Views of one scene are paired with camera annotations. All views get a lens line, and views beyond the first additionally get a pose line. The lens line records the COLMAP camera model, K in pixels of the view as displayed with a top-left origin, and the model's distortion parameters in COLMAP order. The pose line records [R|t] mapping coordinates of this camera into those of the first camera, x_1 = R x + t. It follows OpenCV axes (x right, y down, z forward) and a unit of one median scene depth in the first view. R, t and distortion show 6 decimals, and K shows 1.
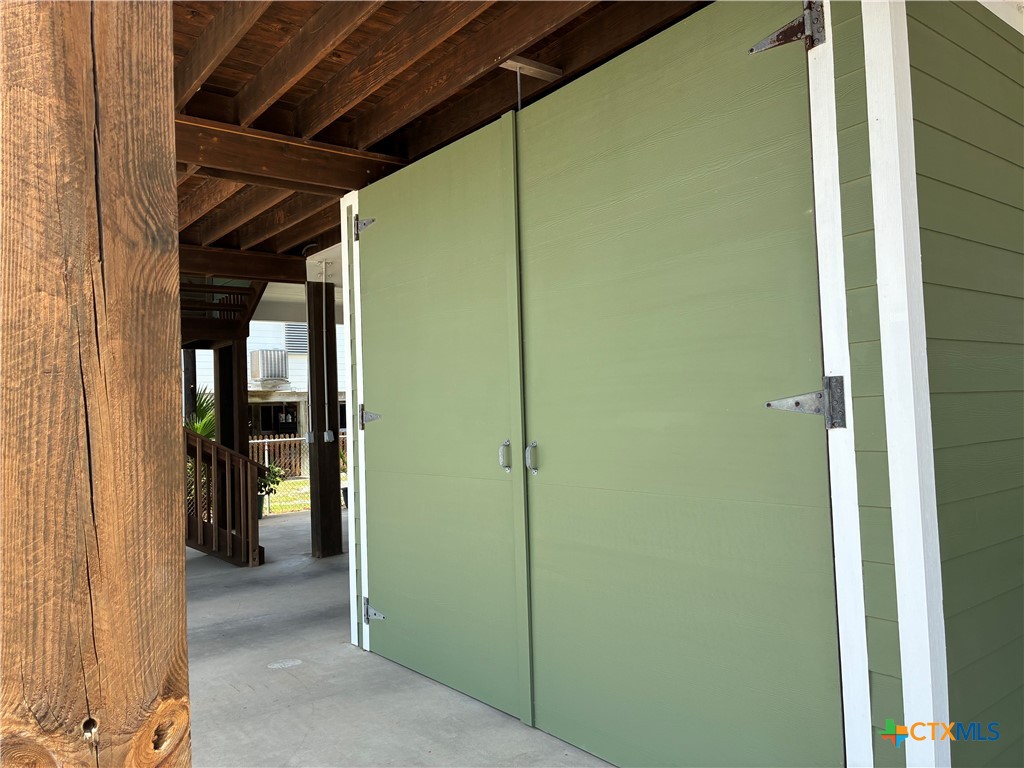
lens RADIAL K [[765.6, 0, 513.3], [0, 765.6, 372.9], [0, 0, 1]] dist [-0.000290, -0.000367]
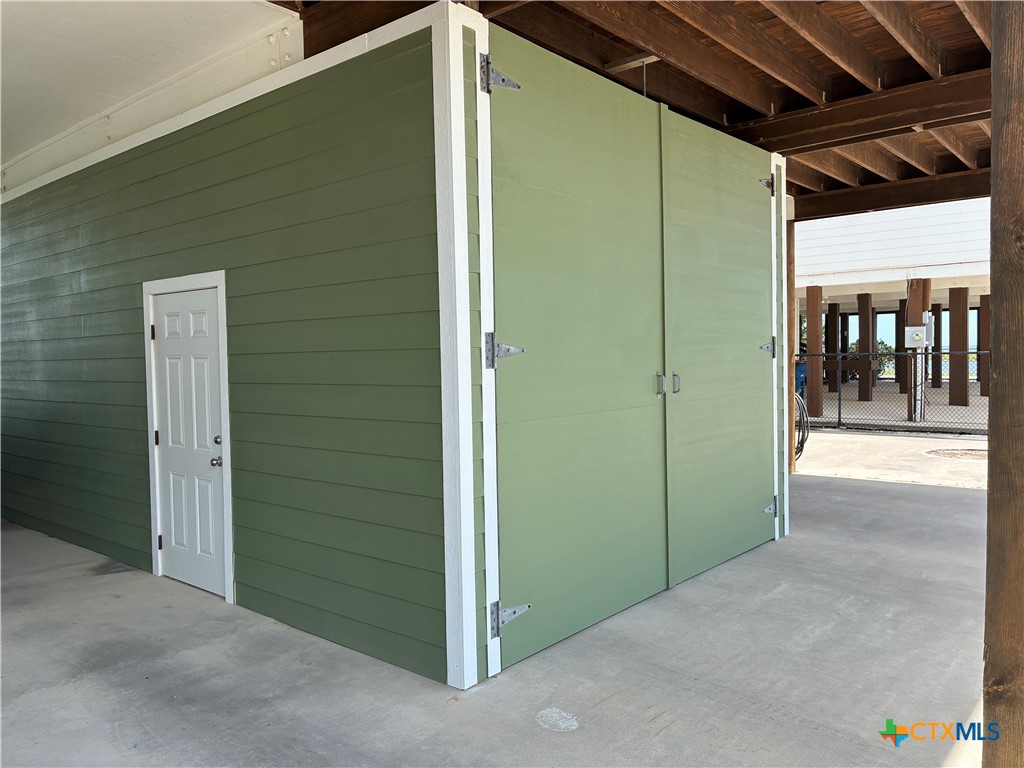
lens RADIAL K [[781.3, 0, 512.0], [0, 781.3, 384.0], [0, 0, 1]] dist [0.005627, 0.000912]
pose [[-0.191566, 0.002190, 0.981477, -1.047725], [-0.023185, 0.999708, -0.006756, 0.107439], [-0.981206, -0.024049, -0.191460, 1.294134]]
